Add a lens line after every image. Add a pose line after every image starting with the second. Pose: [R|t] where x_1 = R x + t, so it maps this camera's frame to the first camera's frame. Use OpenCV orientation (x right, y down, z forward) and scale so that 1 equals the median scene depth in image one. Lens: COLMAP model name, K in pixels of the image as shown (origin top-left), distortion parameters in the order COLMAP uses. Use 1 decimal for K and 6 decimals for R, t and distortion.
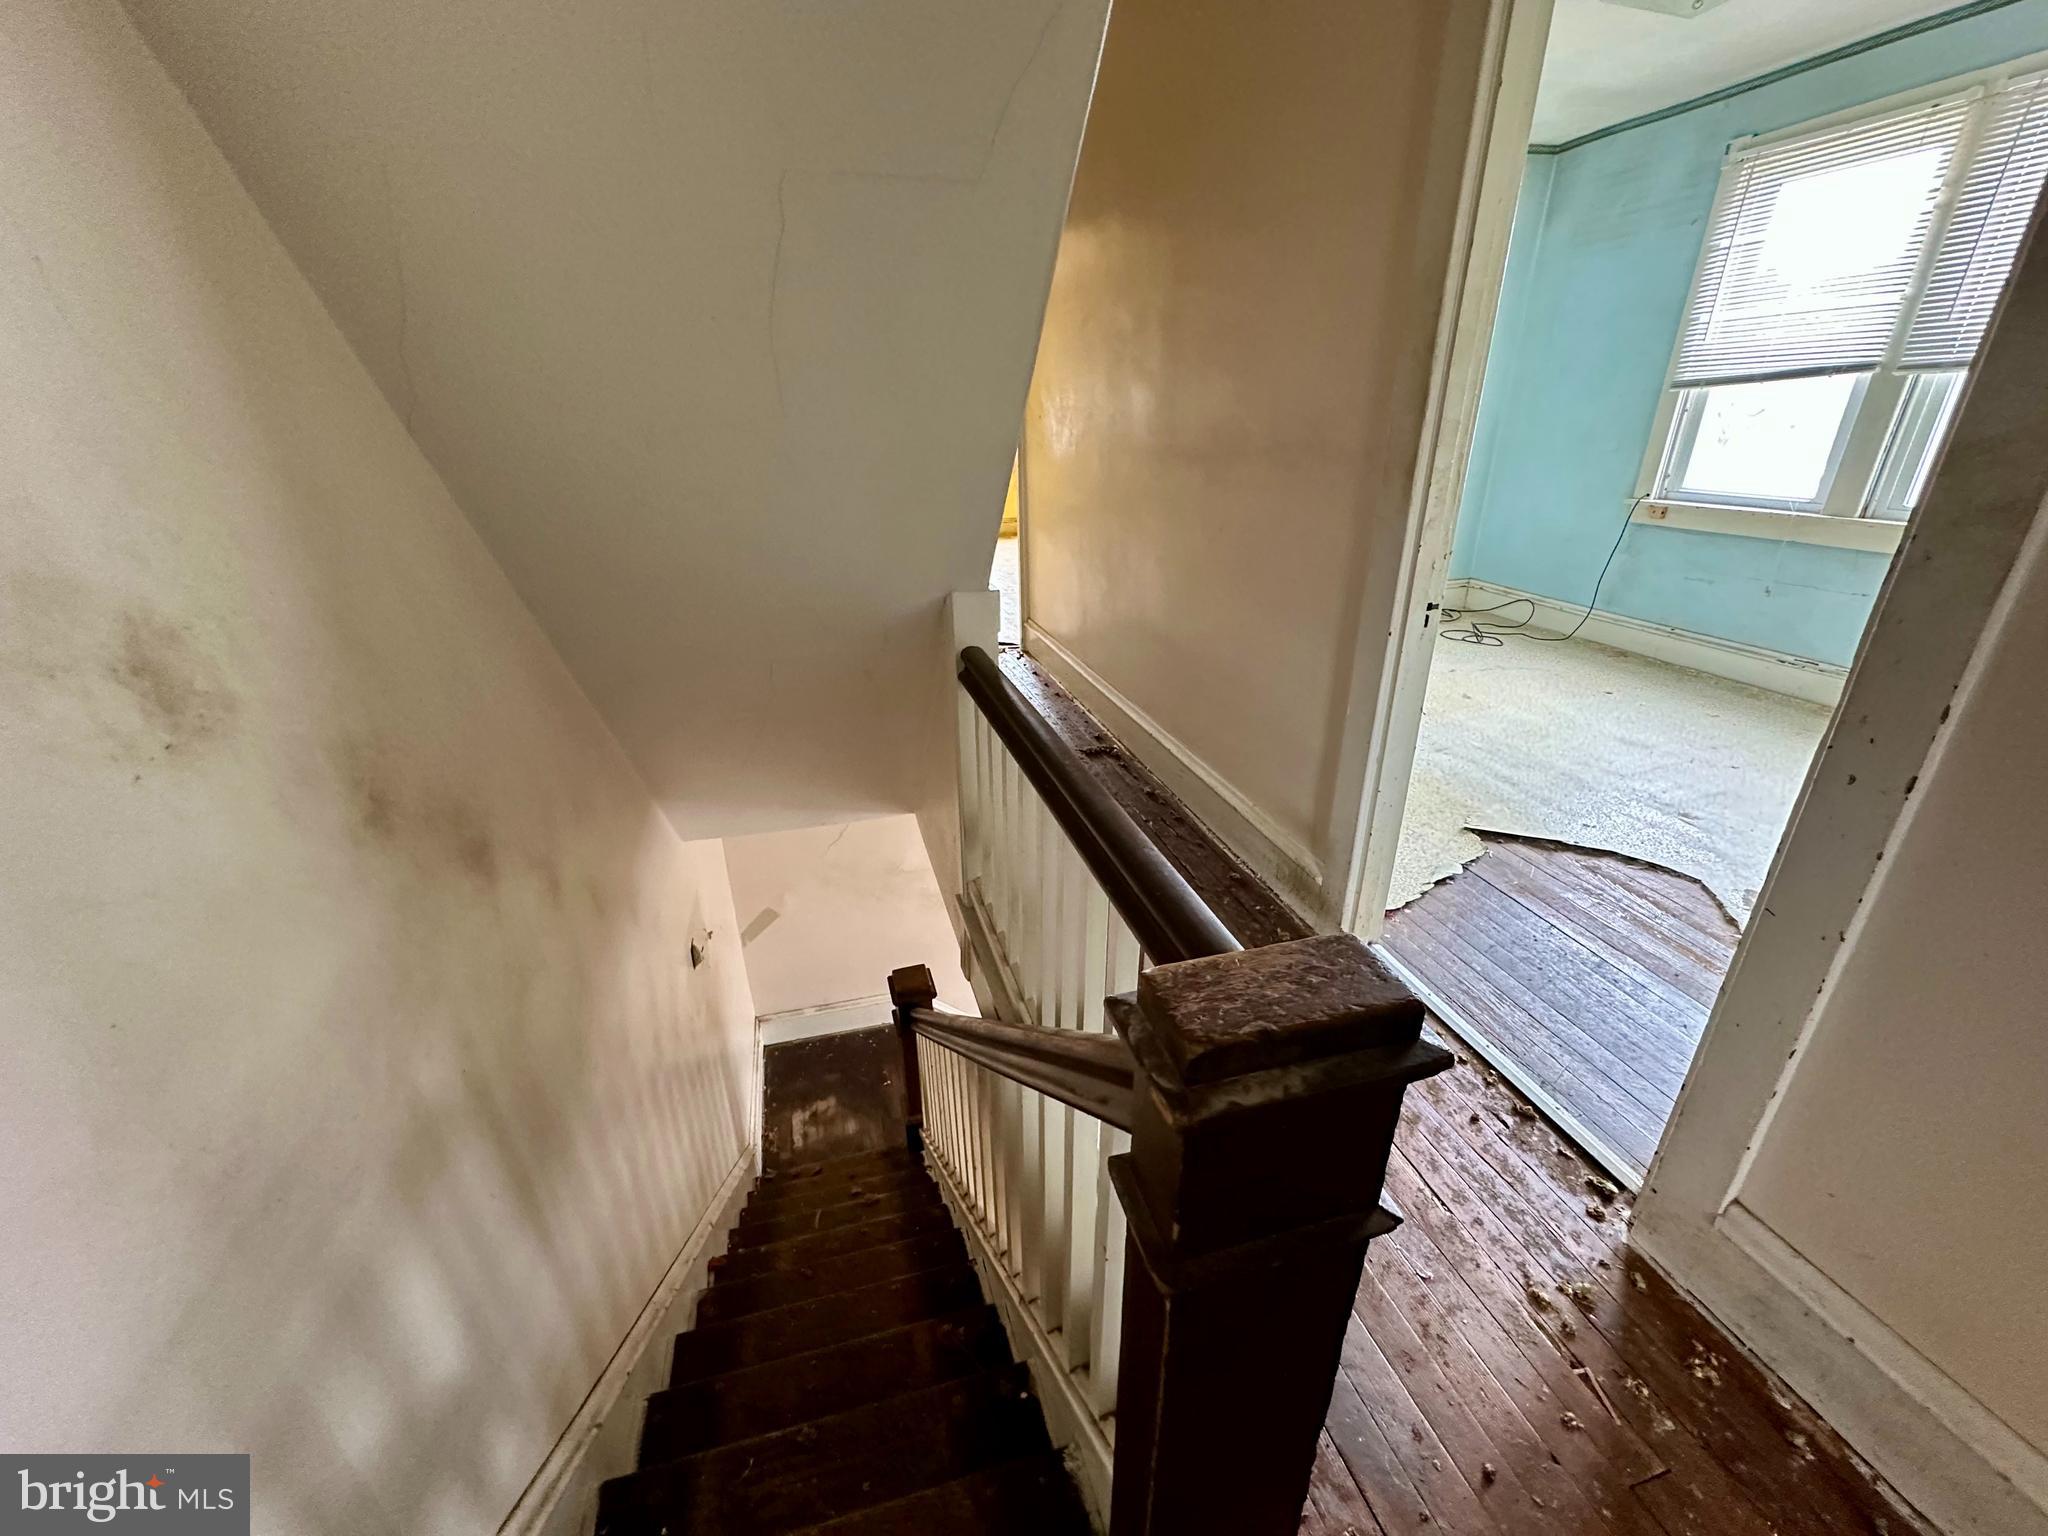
lens RADIAL K [[820.7, 0, 1020.7], [0, 820.7, 766.2], [0, 0, 1]] dist [-0.000233, -0.000129]
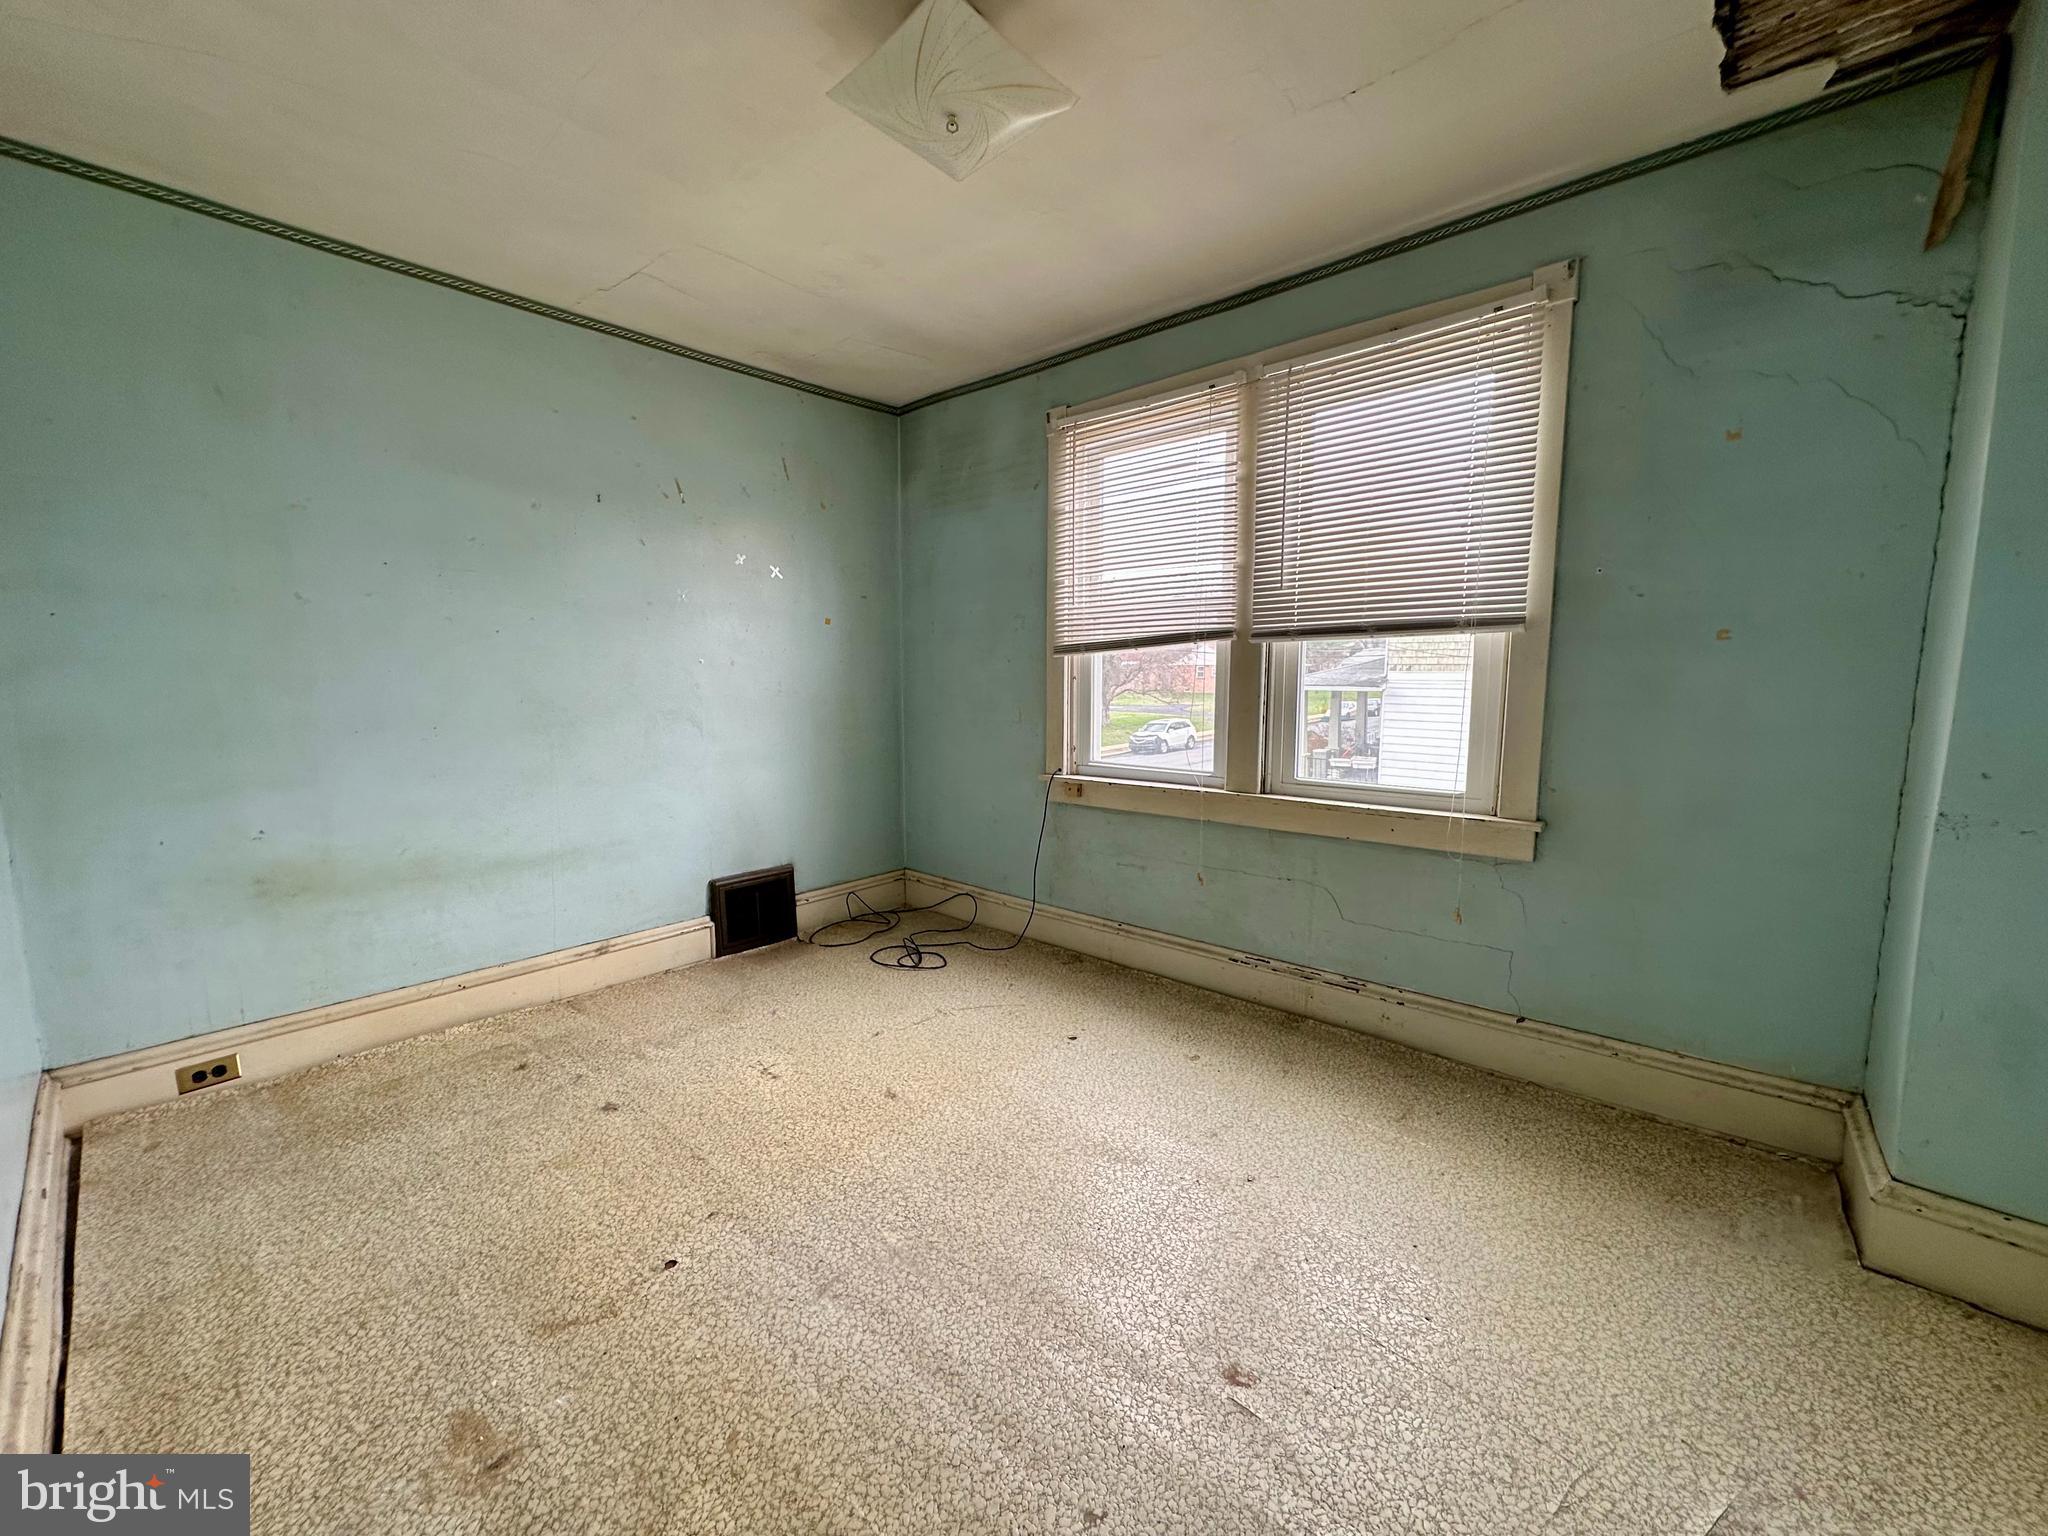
lens RADIAL K [[820.7, 0, 1020.7], [0, 820.7, 766.2], [0, 0, 1]] dist [-0.000233, -0.000129]
pose [[0.842375, -0.046393, 0.536891, 0.306843], [0.203271, 0.950047, -0.236835, -0.157549], [-0.499085, 0.308638, 0.809726, 0.370976]]
